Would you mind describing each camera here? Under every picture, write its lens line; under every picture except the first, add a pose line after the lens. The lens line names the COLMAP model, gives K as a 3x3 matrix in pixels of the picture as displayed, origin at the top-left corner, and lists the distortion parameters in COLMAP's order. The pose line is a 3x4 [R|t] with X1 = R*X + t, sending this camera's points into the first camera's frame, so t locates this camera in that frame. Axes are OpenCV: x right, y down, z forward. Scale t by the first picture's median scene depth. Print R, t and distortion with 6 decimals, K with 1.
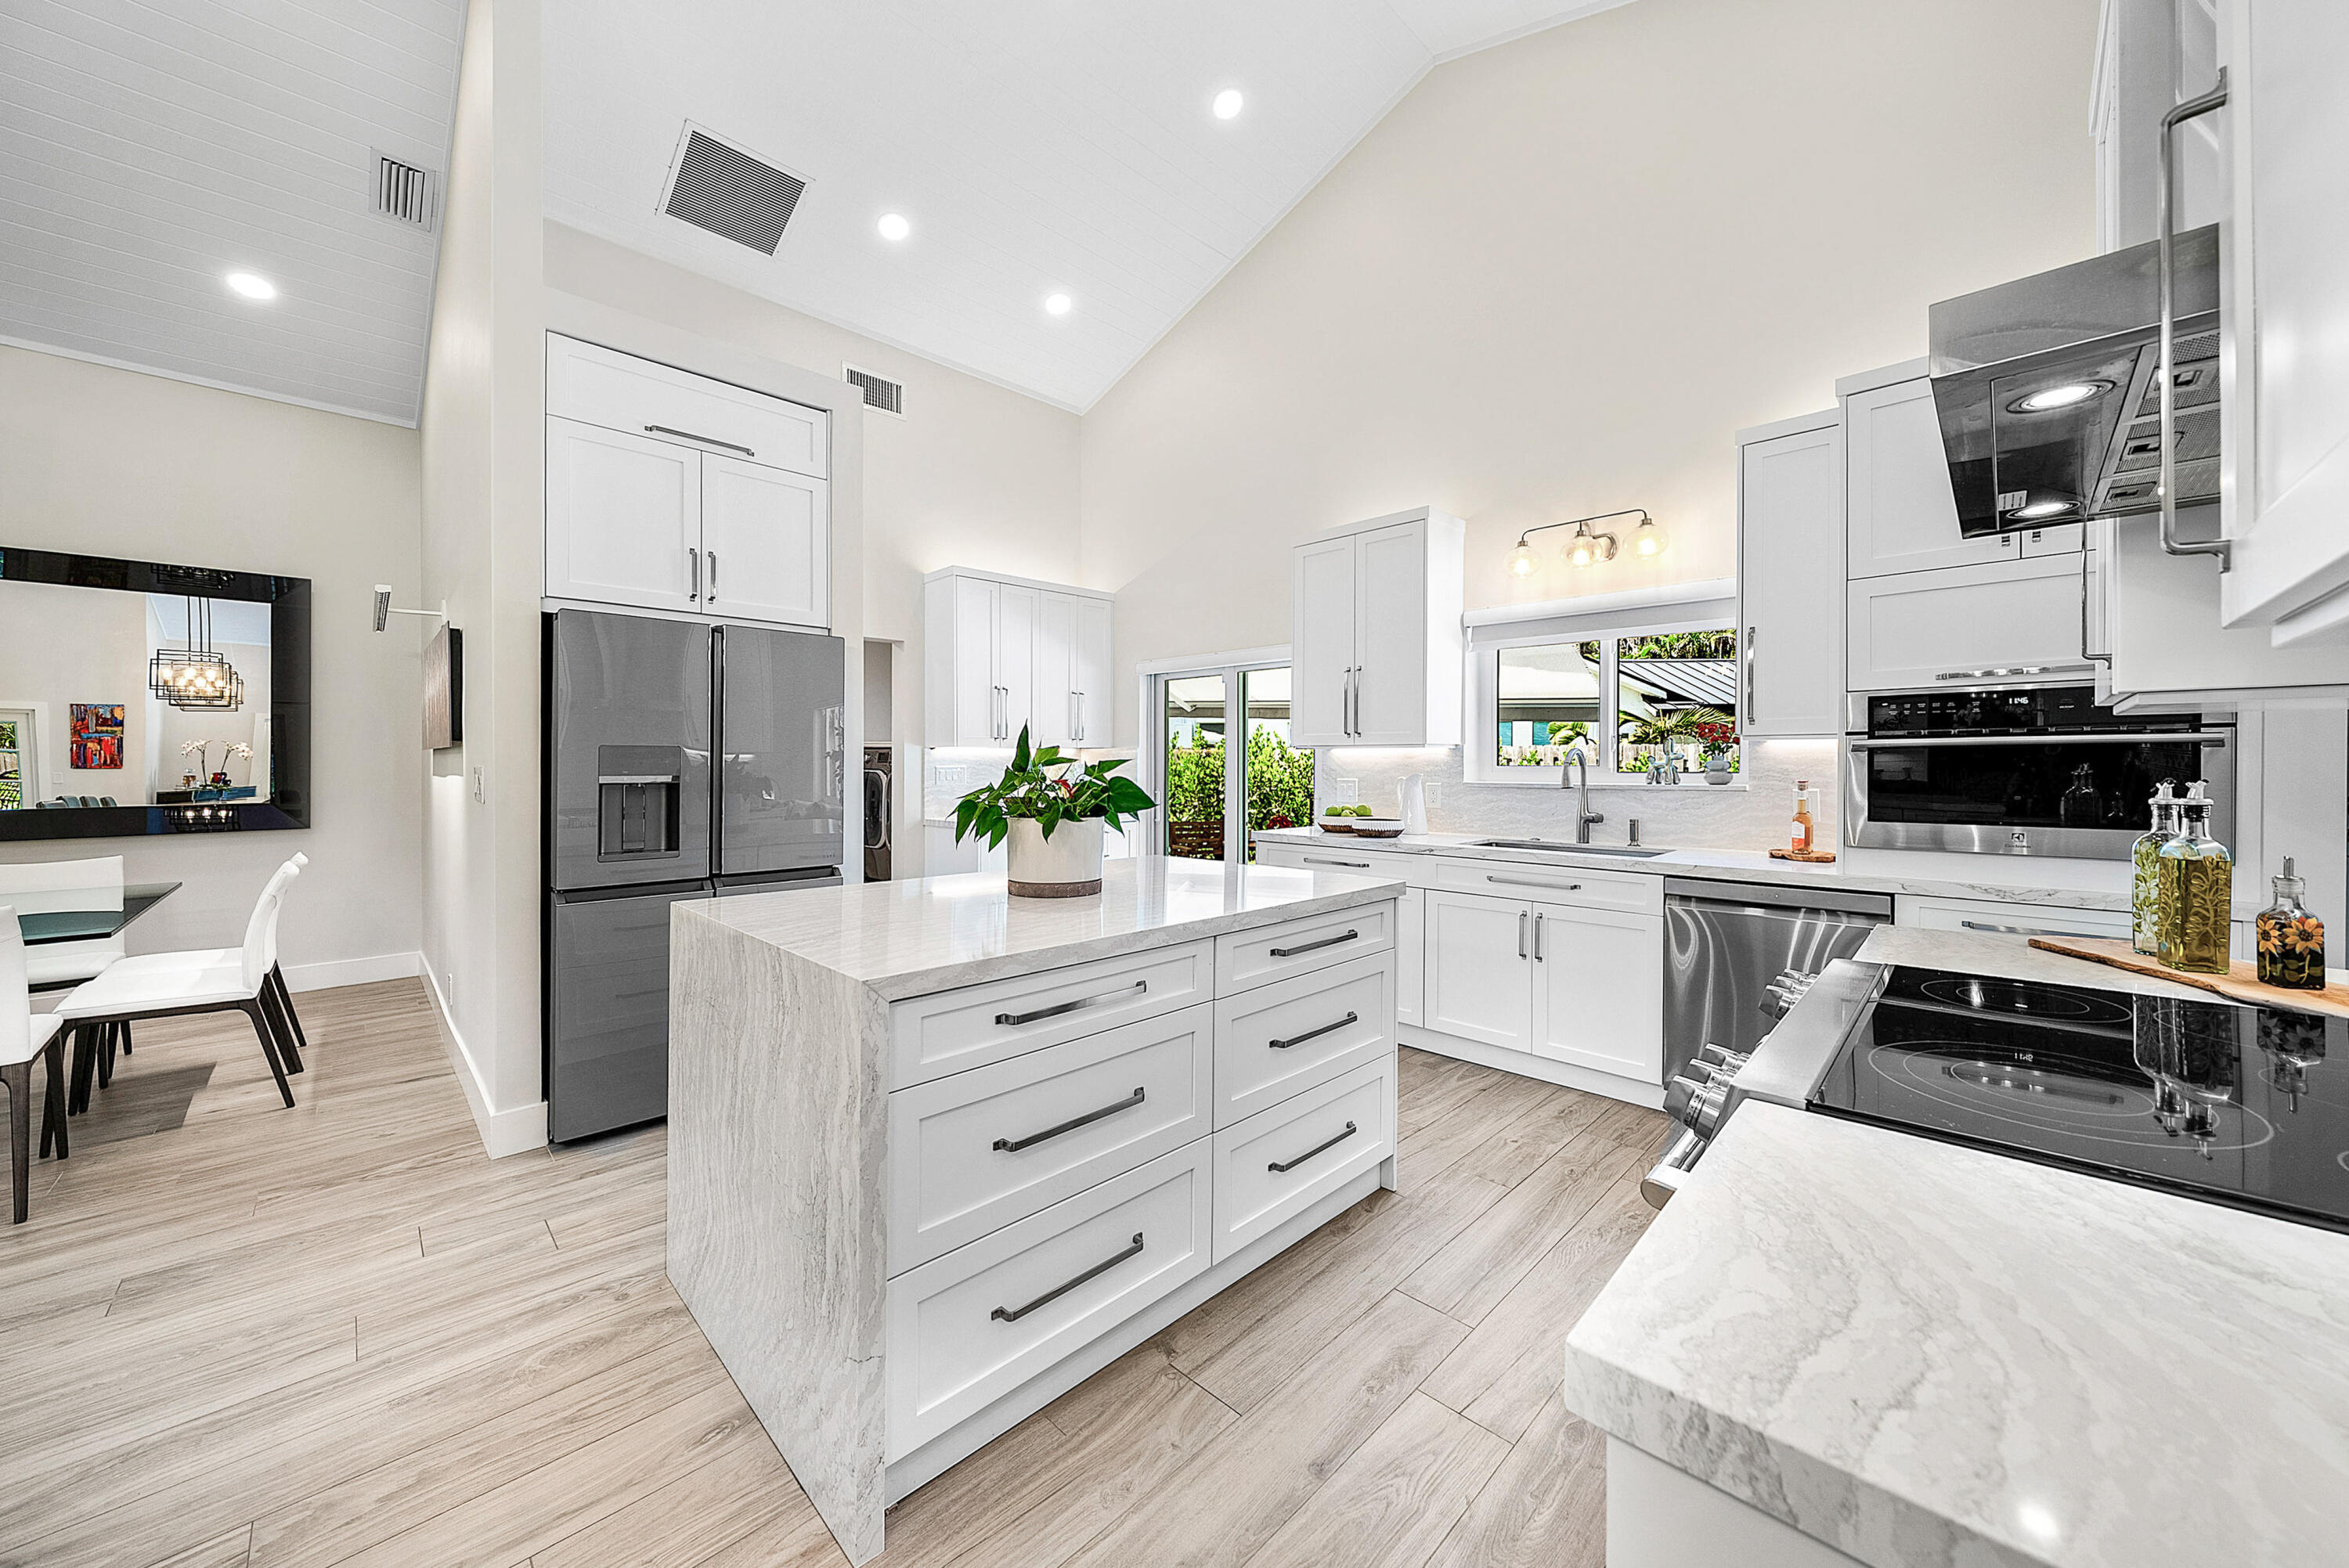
lens RADIAL K [[829.9, 0, 1166.5], [0, 829.9, 768.4], [0, 0, 1]] dist [0.003497, -0.001510]
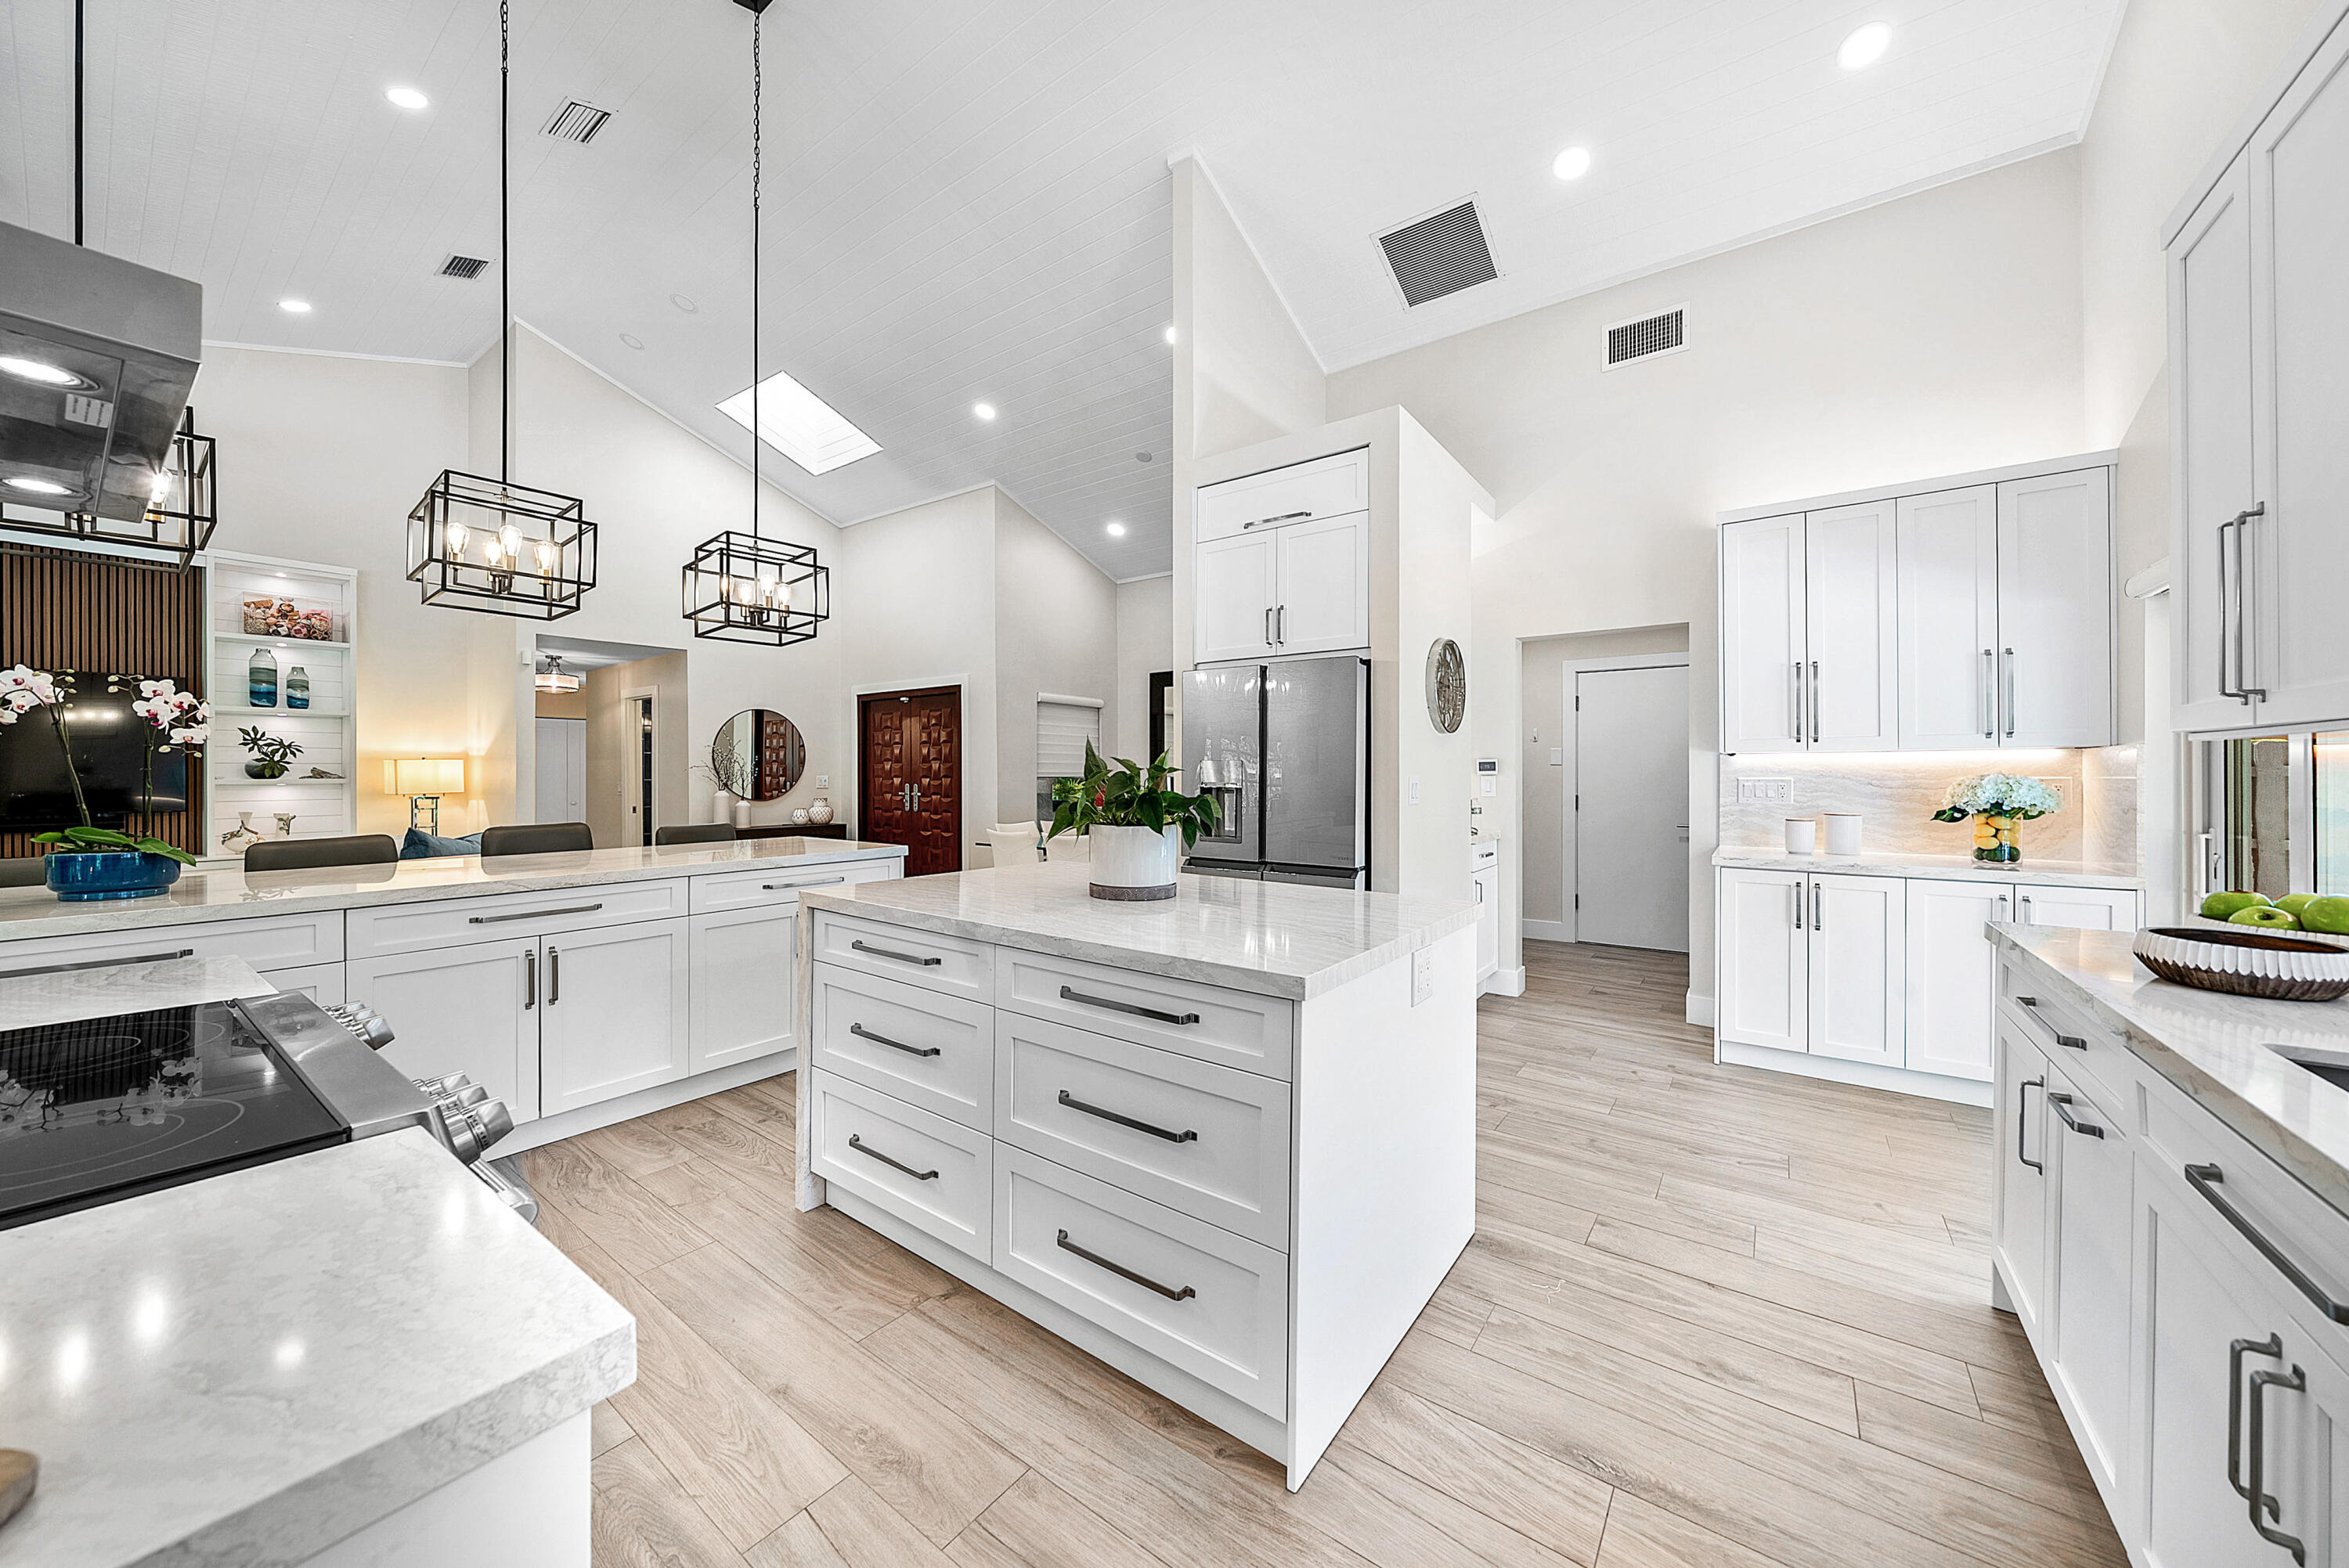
lens RADIAL K [[829.9, 0, 1175.6], [0, 829.9, 771.5], [0, 0, 1]] dist [0.003497, -0.001510]
pose [[0.158958, -0.001132, -0.987285, 0.683217], [-0.008725, 0.999959, -0.002551, -0.004678], [0.987247, 0.009019, 0.158941, 0.657770]]
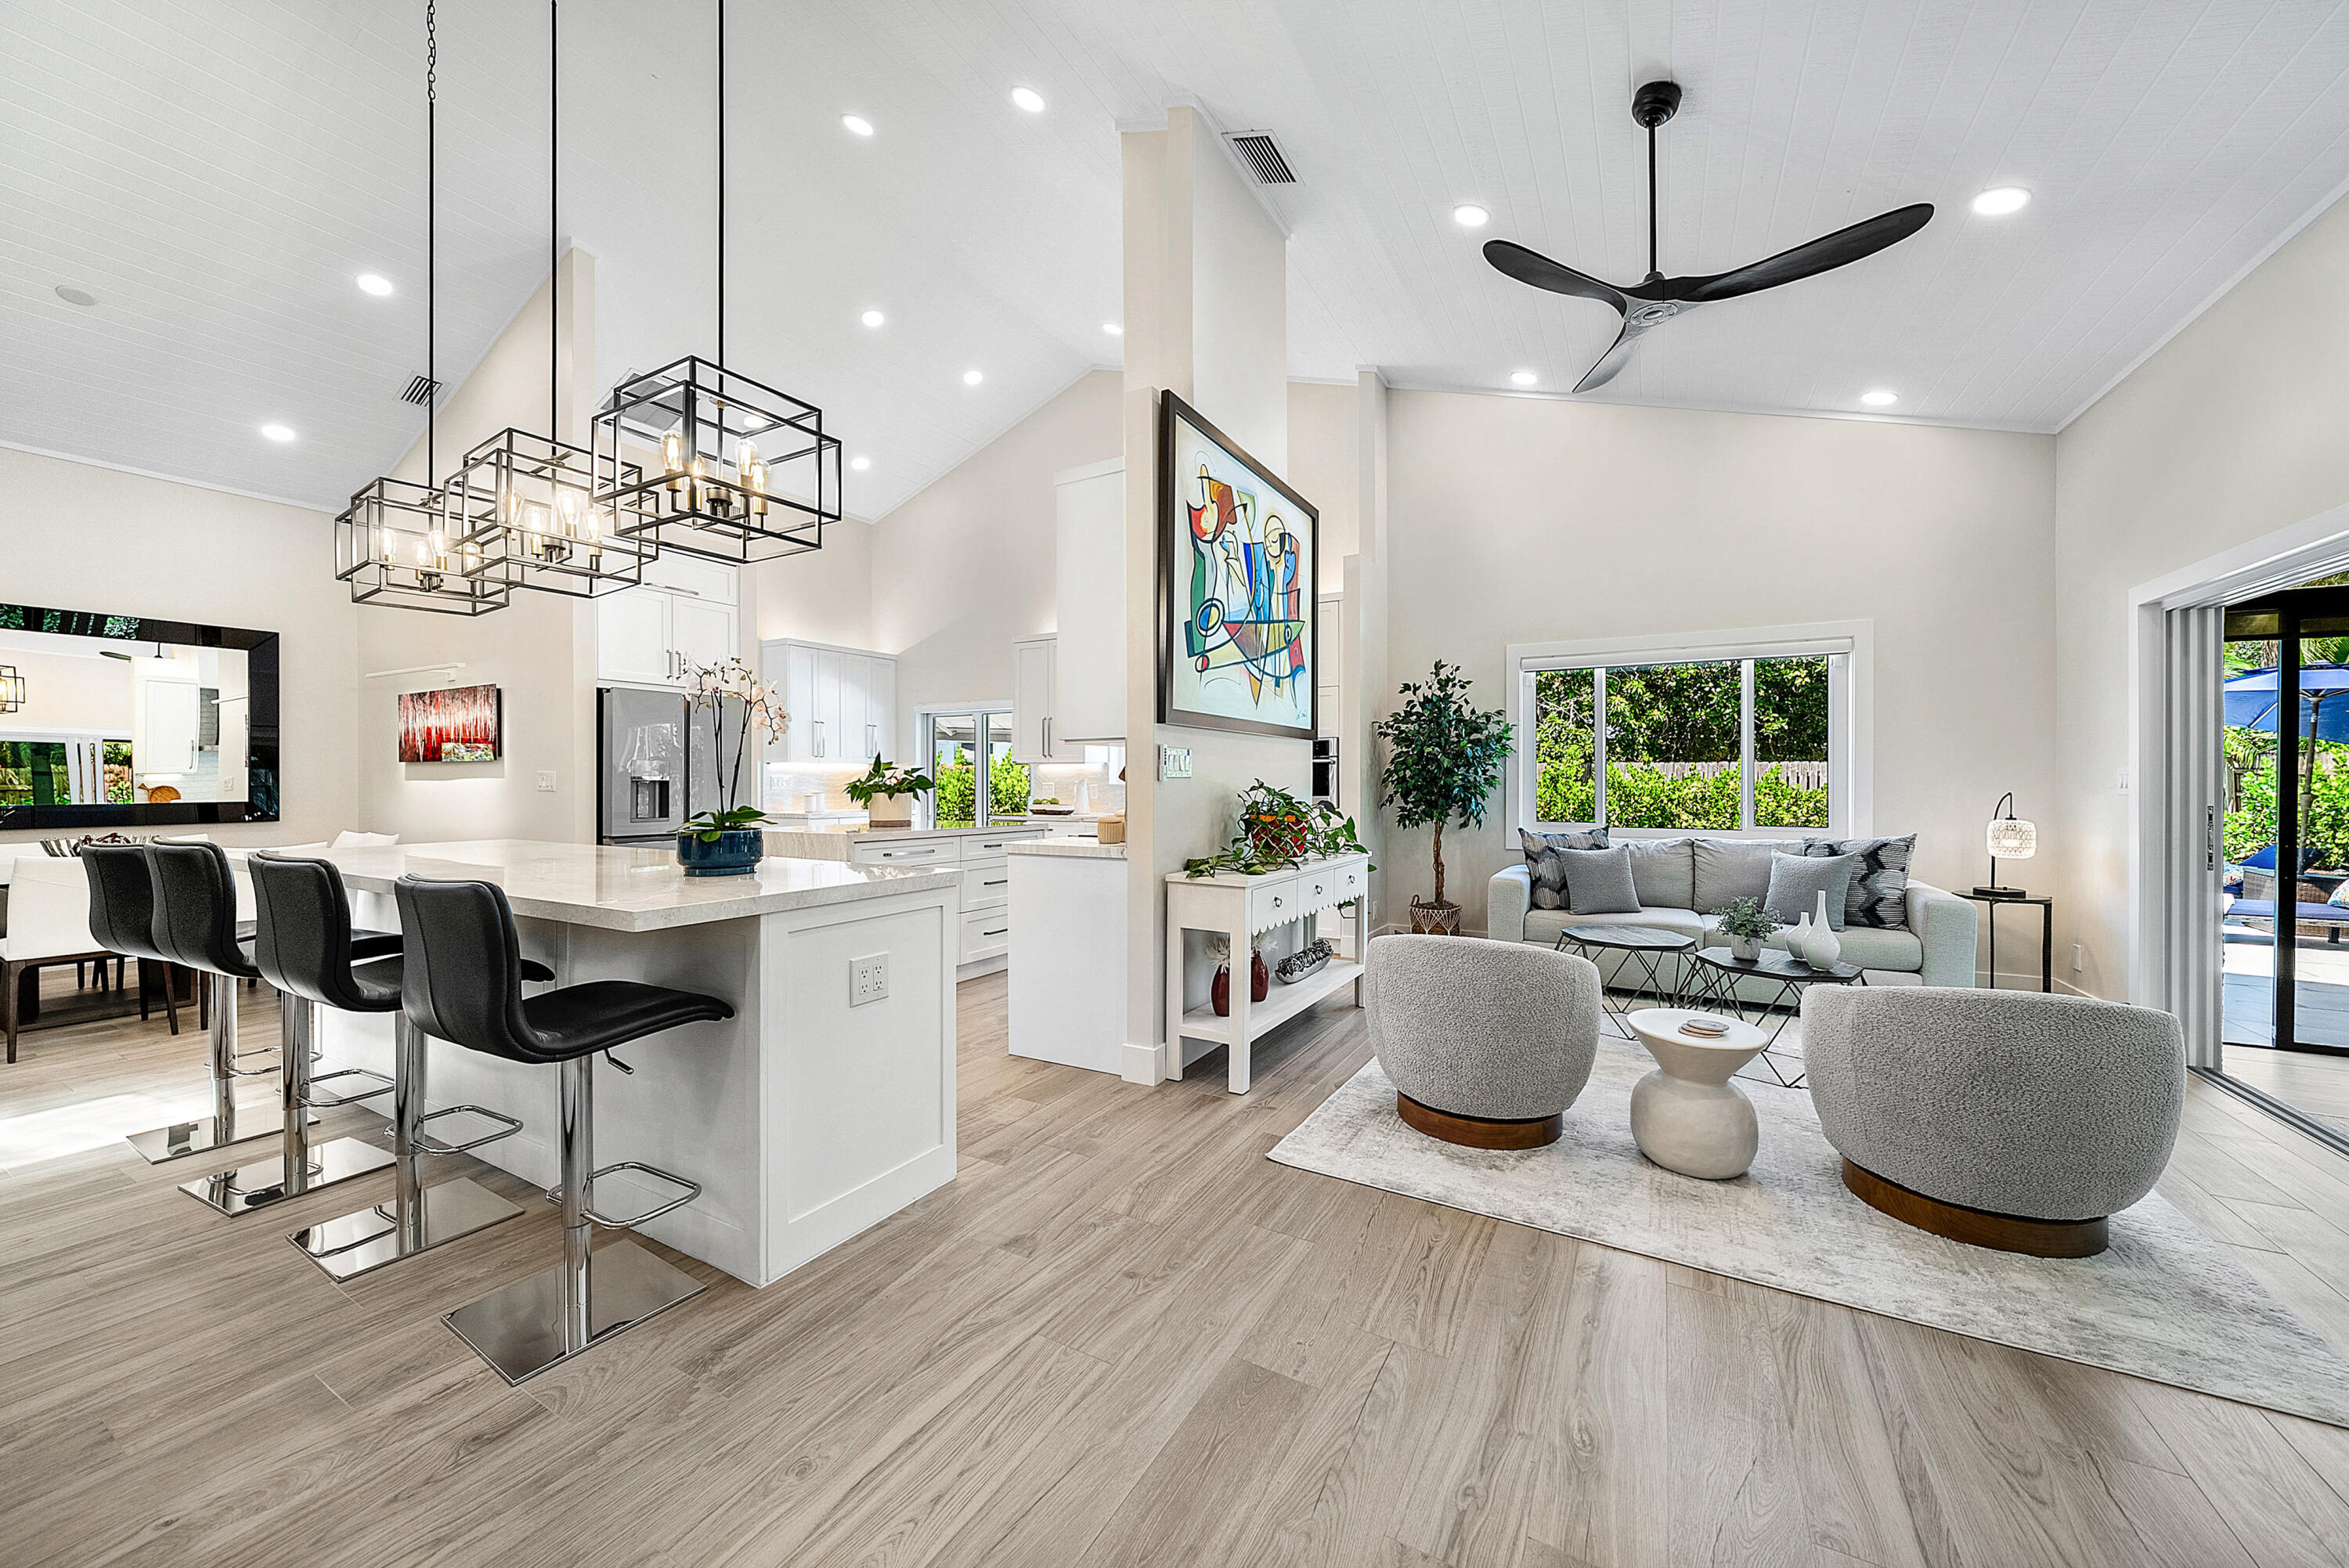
lens RADIAL K [[855.5, 0, 1174.4], [0, 855.5, 771.4], [0, 0, 1]] dist [-0.001583, -0.000720]
pose [[0.960286, 0.003386, 0.278998, -0.029556], [0.001758, 0.999833, -0.018186, 0.032317], [-0.279013, 0.017954, 0.960120, -1.100019]]
